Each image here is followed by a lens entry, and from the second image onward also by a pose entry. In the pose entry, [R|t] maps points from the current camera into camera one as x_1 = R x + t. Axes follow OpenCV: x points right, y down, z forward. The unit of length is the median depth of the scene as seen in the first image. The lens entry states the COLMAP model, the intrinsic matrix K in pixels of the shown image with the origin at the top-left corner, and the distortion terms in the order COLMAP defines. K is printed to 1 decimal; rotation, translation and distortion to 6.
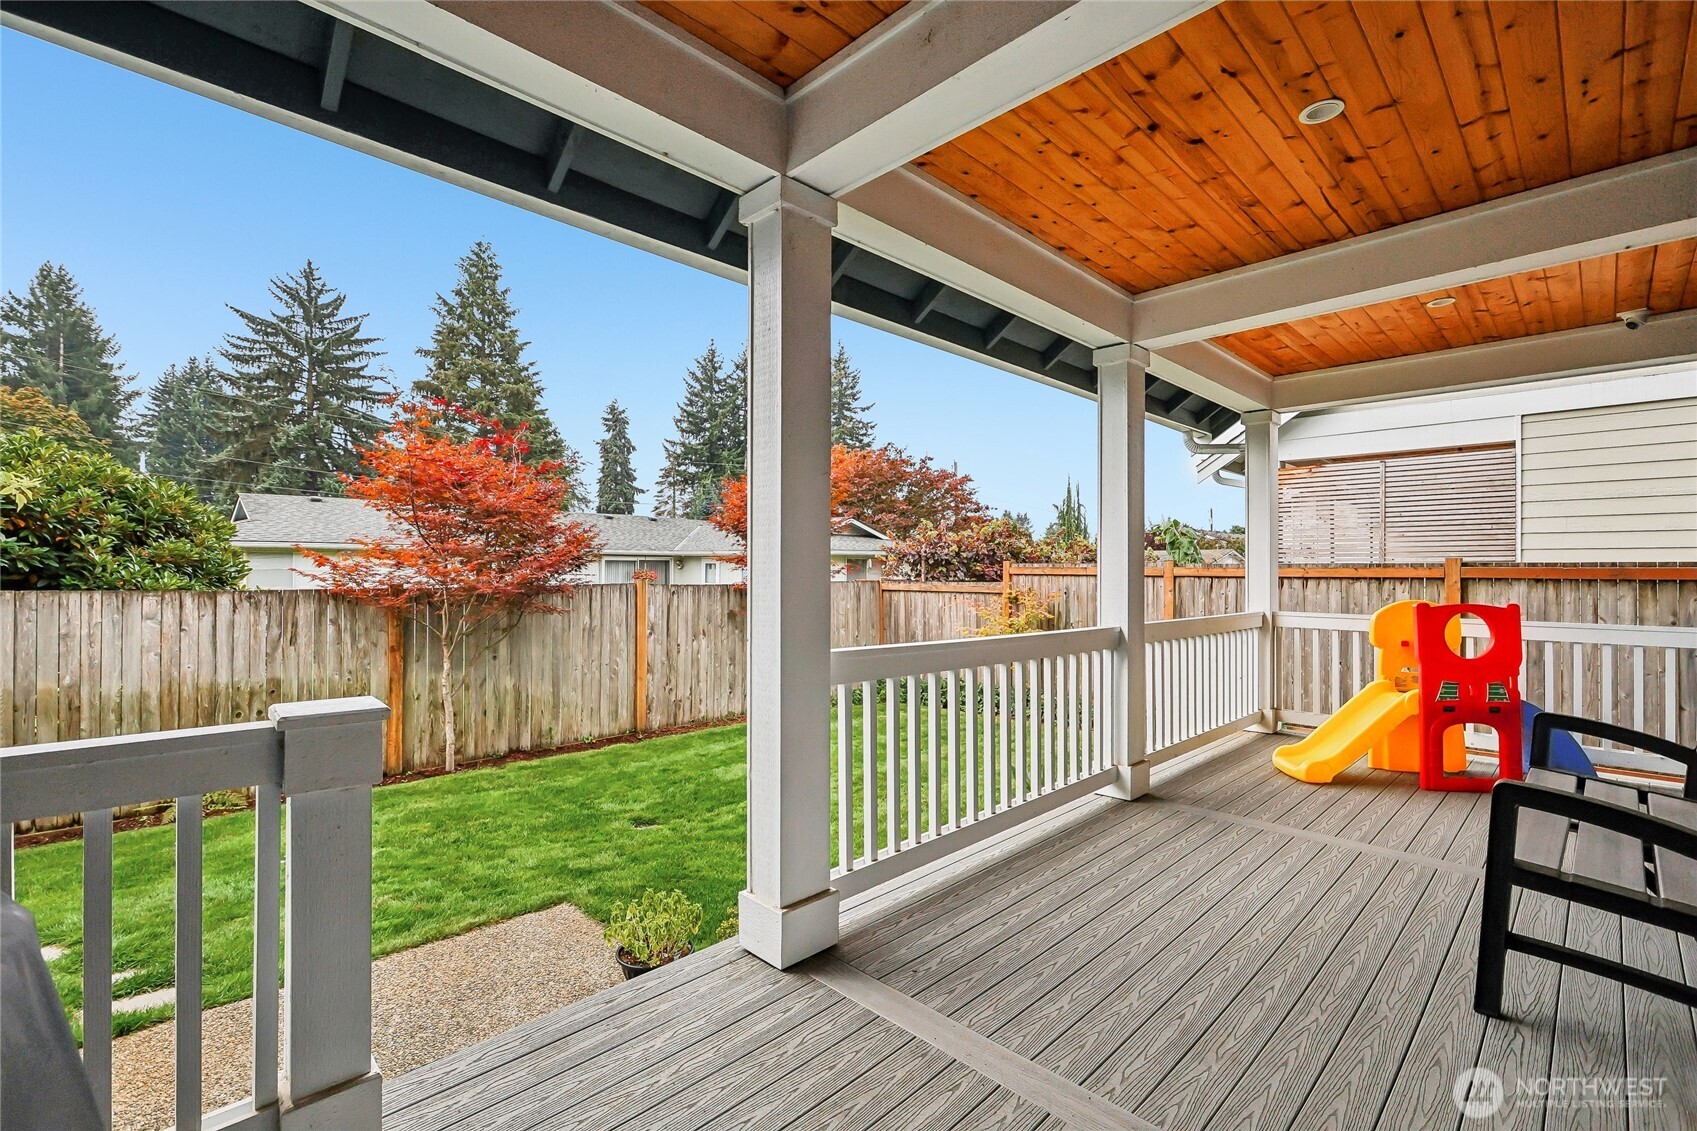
lens RADIAL K [[754.4, 0, 855.7], [0, 754.4, 565.6], [0, 0, 1]] dist [-0.002127, 0.002476]
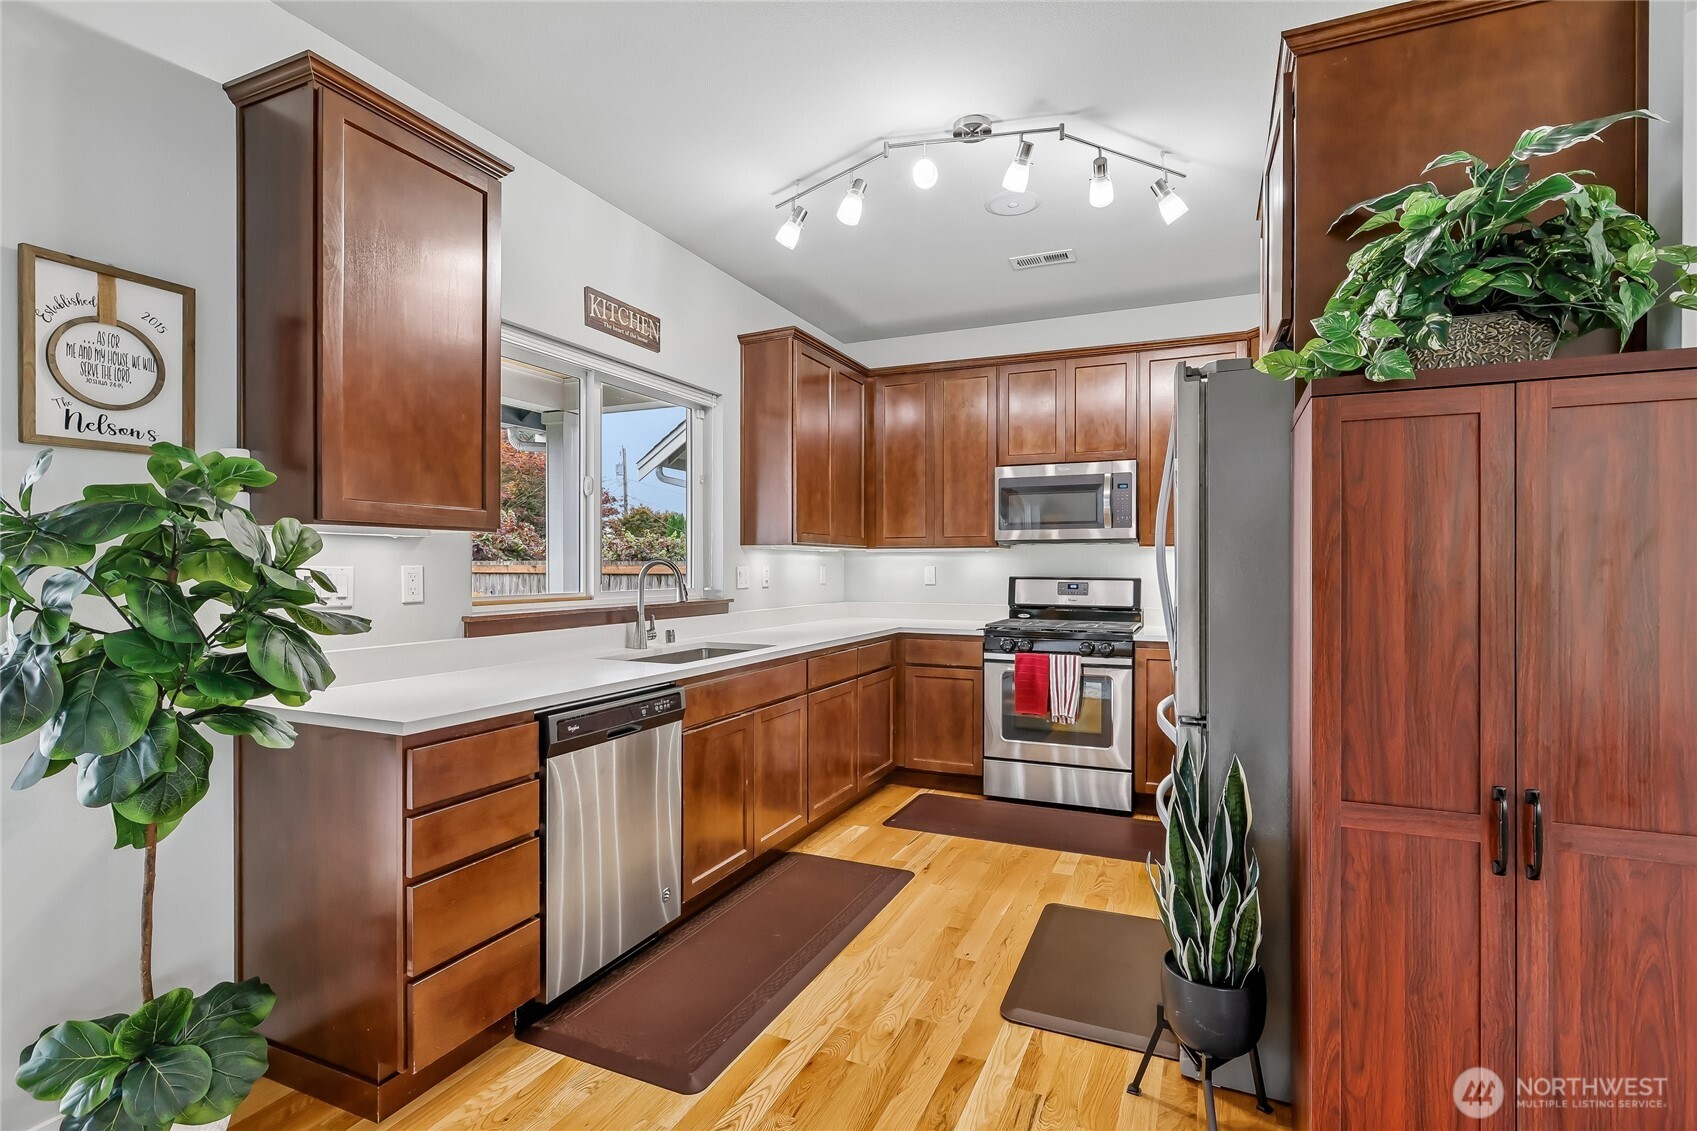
lens RADIAL K [[800.1, 0, 850.4], [0, 800.1, 570.7], [0, 0, 1]] dist [0.002251, 0.003647]
pose [[0.937045, -0.007176, 0.349135, 0.389272], [0.002903, 0.999914, 0.012760, -0.002512], [-0.349197, -0.010943, 0.936986, -0.112293]]
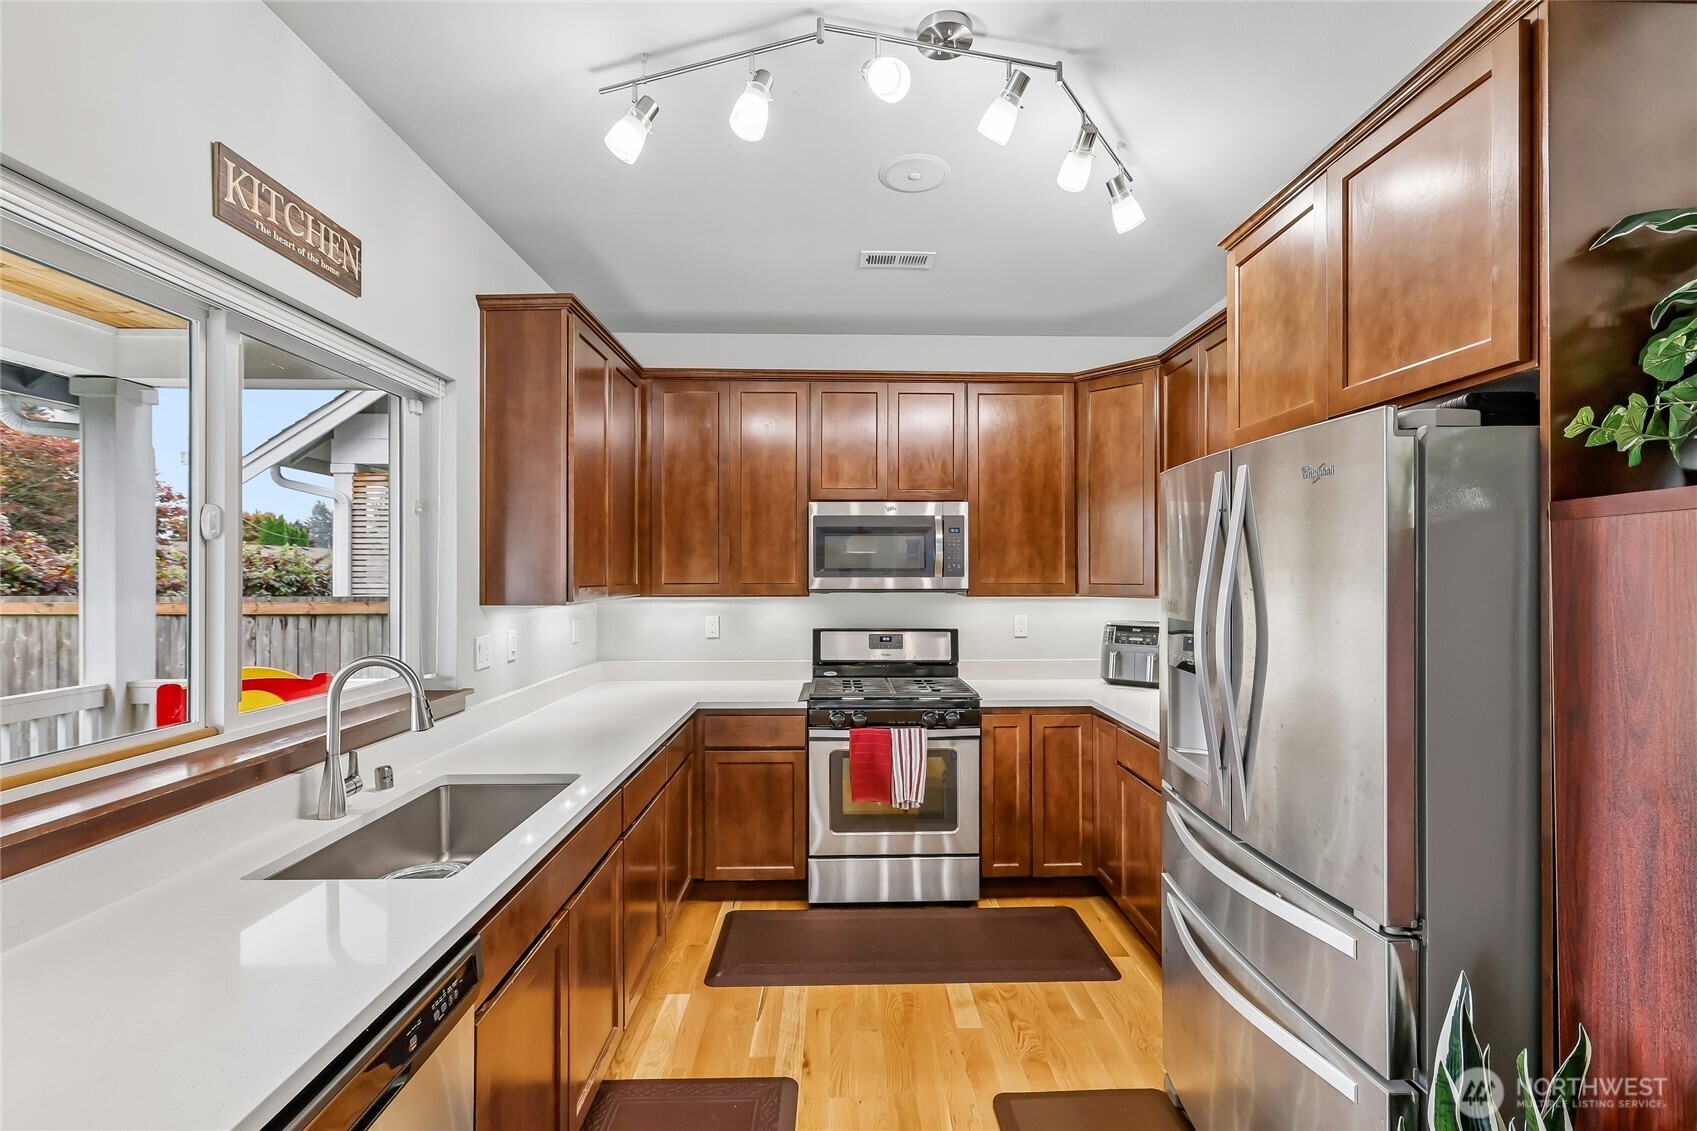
lens RADIAL K [[754.4, 0, 853.4], [0, 754.4, 572.0], [0, 0, 1]] dist [-0.002127, 0.002476]
pose [[0.693890, -0.005222, 0.720062, 0.379362], [0.000629, 0.999978, 0.006646, -0.029665], [-0.720081, -0.004159, 0.693877, 0.054673]]
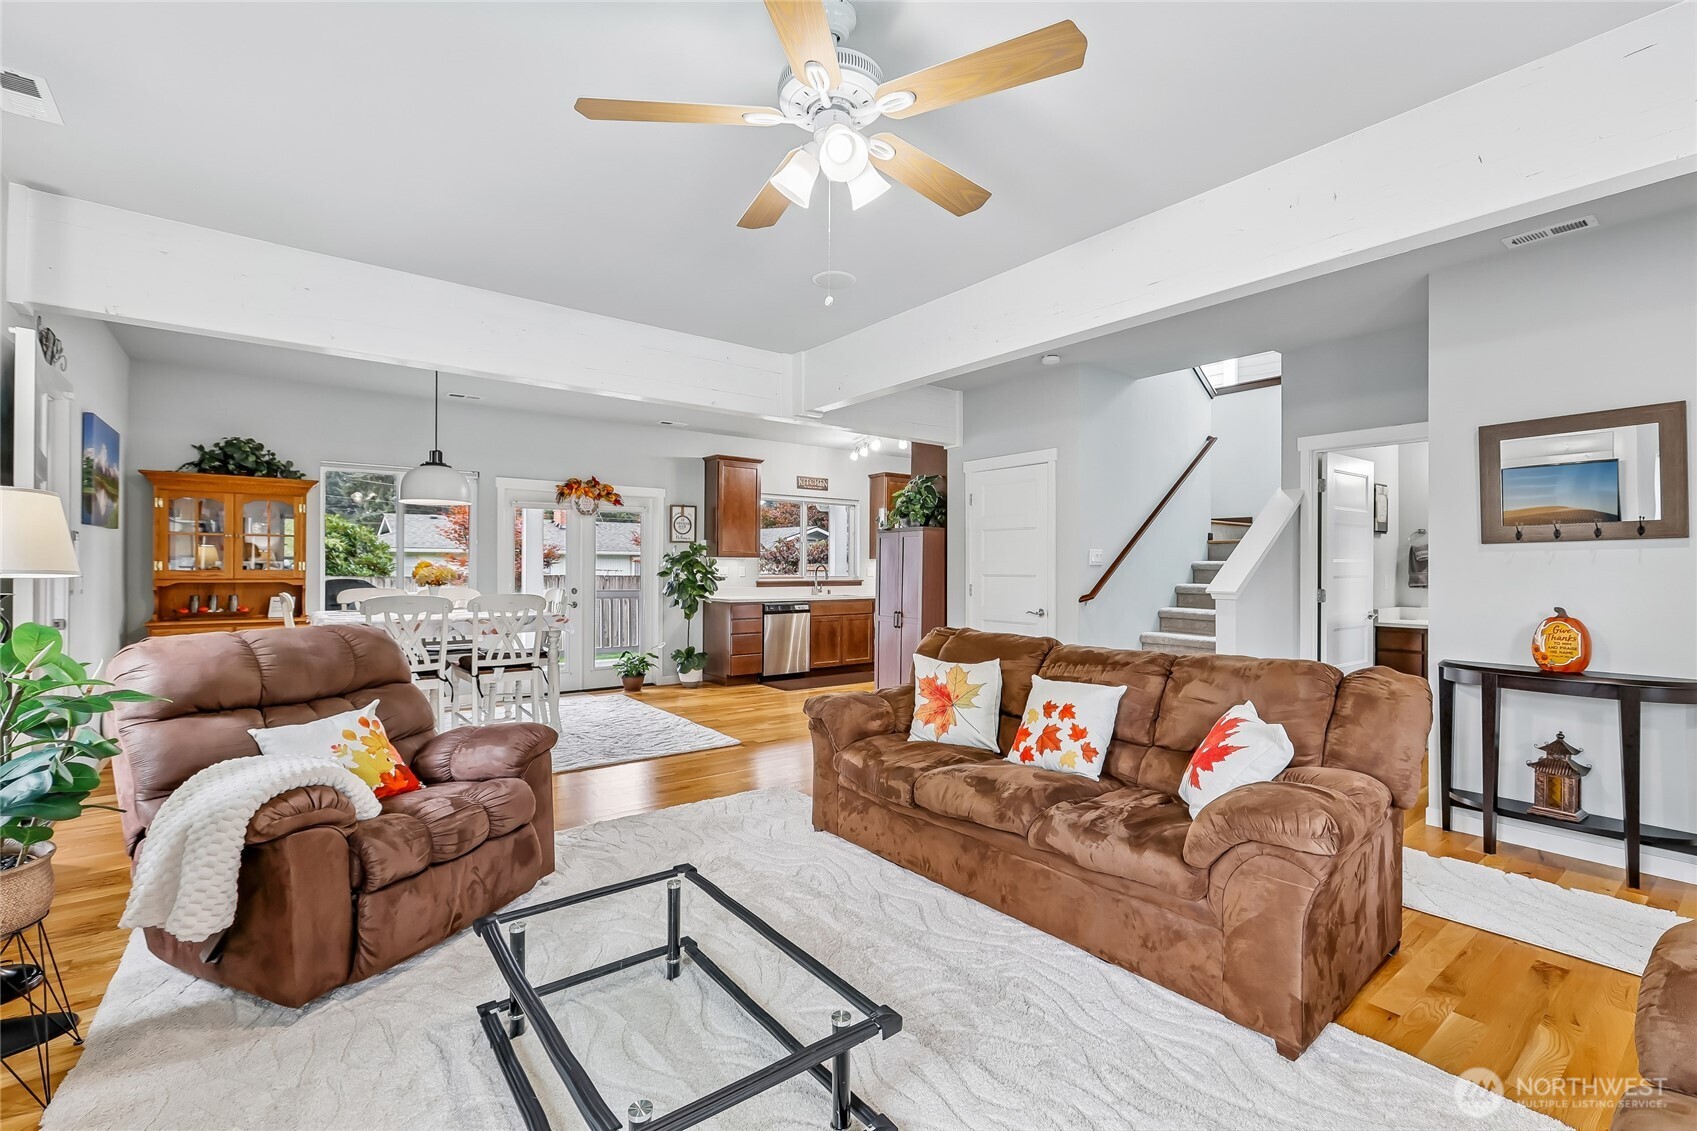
lens RADIAL K [[754.4, 0, 856.7], [0, 754.4, 565.0], [0, 0, 1]] dist [-0.002127, 0.002476]
pose [[0.993063, 0.000443, -0.117583, 0.629799], [-0.000042, 0.999994, 0.003414, -0.007143], [0.117584, -0.003386, 0.993057, -0.820973]]
